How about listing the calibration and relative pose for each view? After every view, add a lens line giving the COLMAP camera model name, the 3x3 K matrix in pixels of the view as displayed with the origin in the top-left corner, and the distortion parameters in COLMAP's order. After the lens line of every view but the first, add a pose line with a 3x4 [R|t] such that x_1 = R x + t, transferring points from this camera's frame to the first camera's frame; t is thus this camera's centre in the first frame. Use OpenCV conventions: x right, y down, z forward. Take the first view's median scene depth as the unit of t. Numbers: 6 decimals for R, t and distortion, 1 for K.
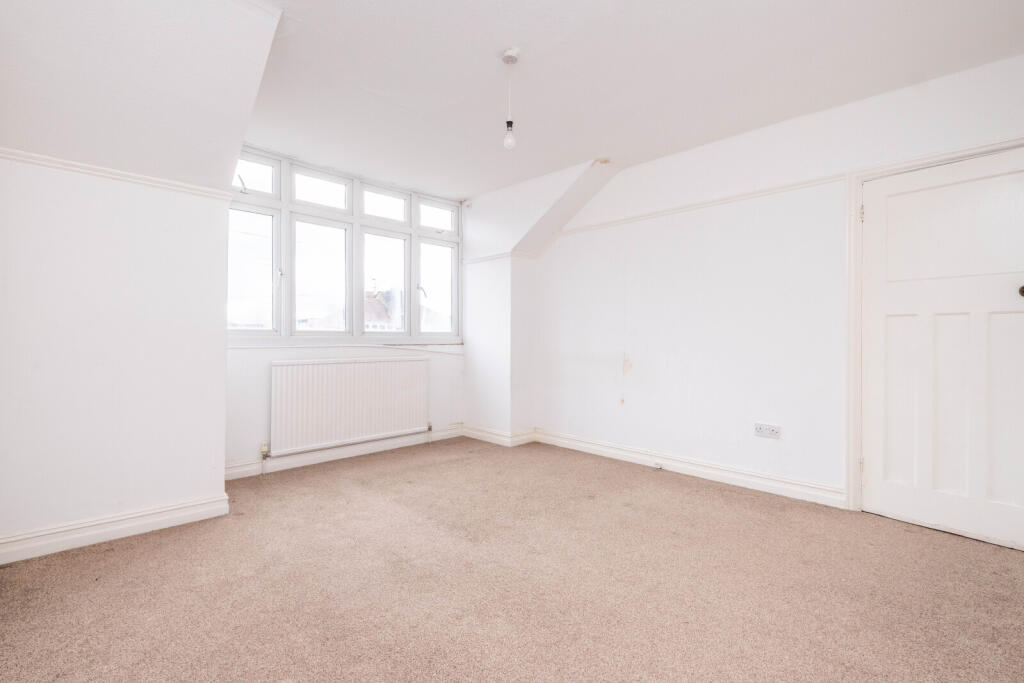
lens RADIAL K [[423.2, 0, 512.0], [0, 423.2, 341.5], [0, 0, 1]] dist [-0.001091, -0.000162]
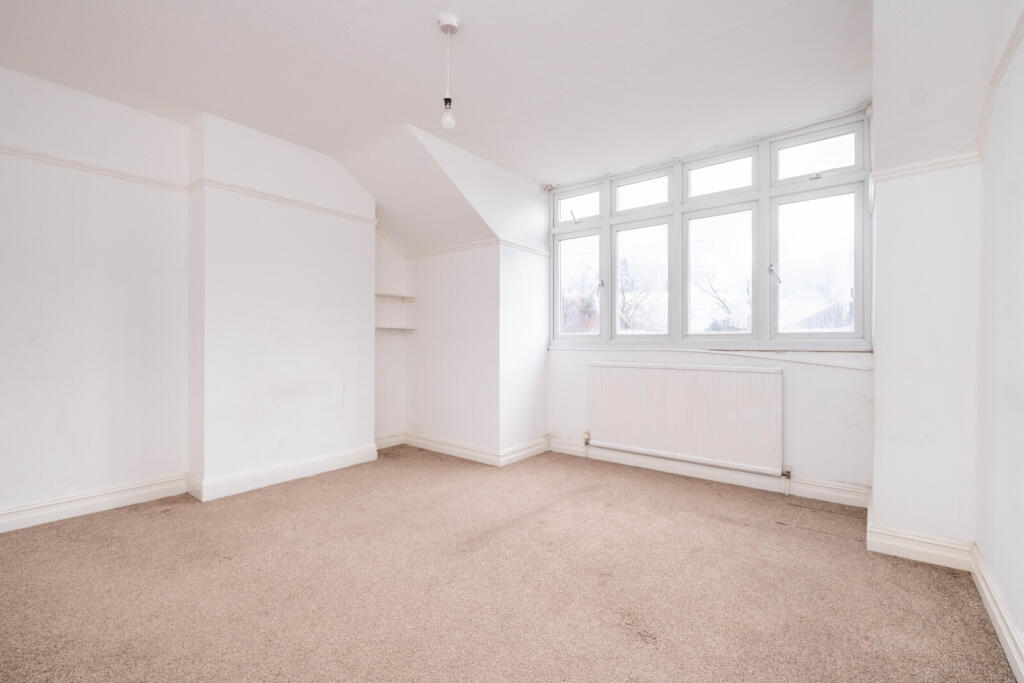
lens RADIAL K [[451.6, 0, 514.5], [0, 451.6, 344.6], [0, 0, 1]] dist [-0.000890, -0.000678]
pose [[0.144641, 0.007497, -0.989456, 0.485857], [-0.004282, 0.999967, 0.006951, -0.006742], [0.989475, 0.003231, 0.144669, 0.487489]]
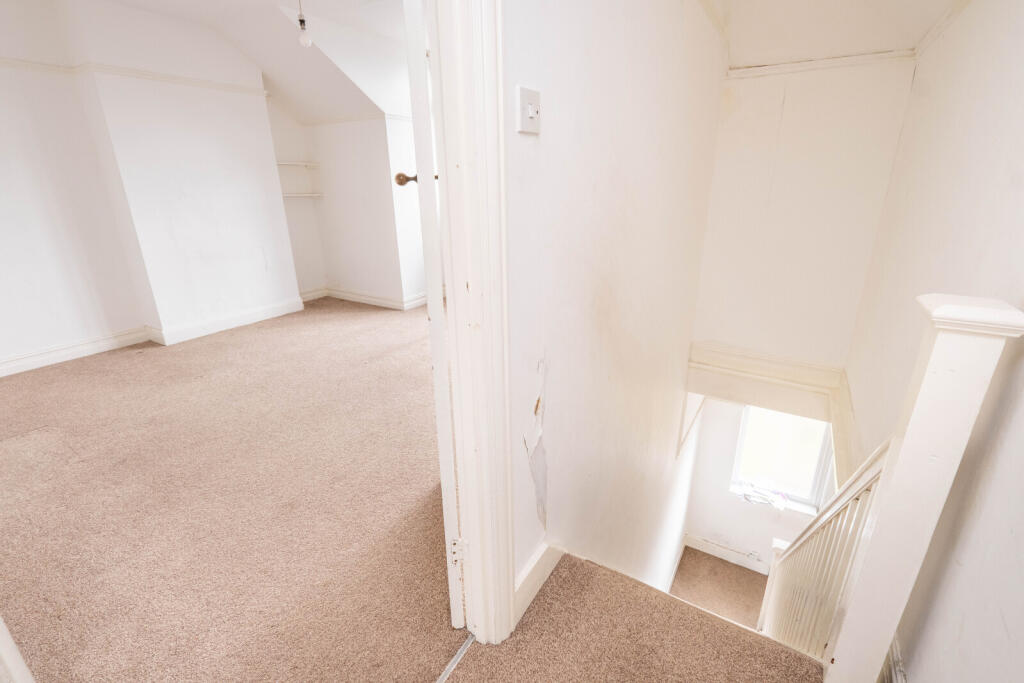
lens RADIAL K [[451.6, 0, 514.5], [0, 451.6, 344.6], [0, 0, 1]] dist [-0.000890, -0.000678]
pose [[0.266159, 0.320327, -0.909148, 0.778093], [0.009957, 0.942205, 0.334889, -0.065151], [0.963878, -0.098186, 0.247587, 0.576592]]
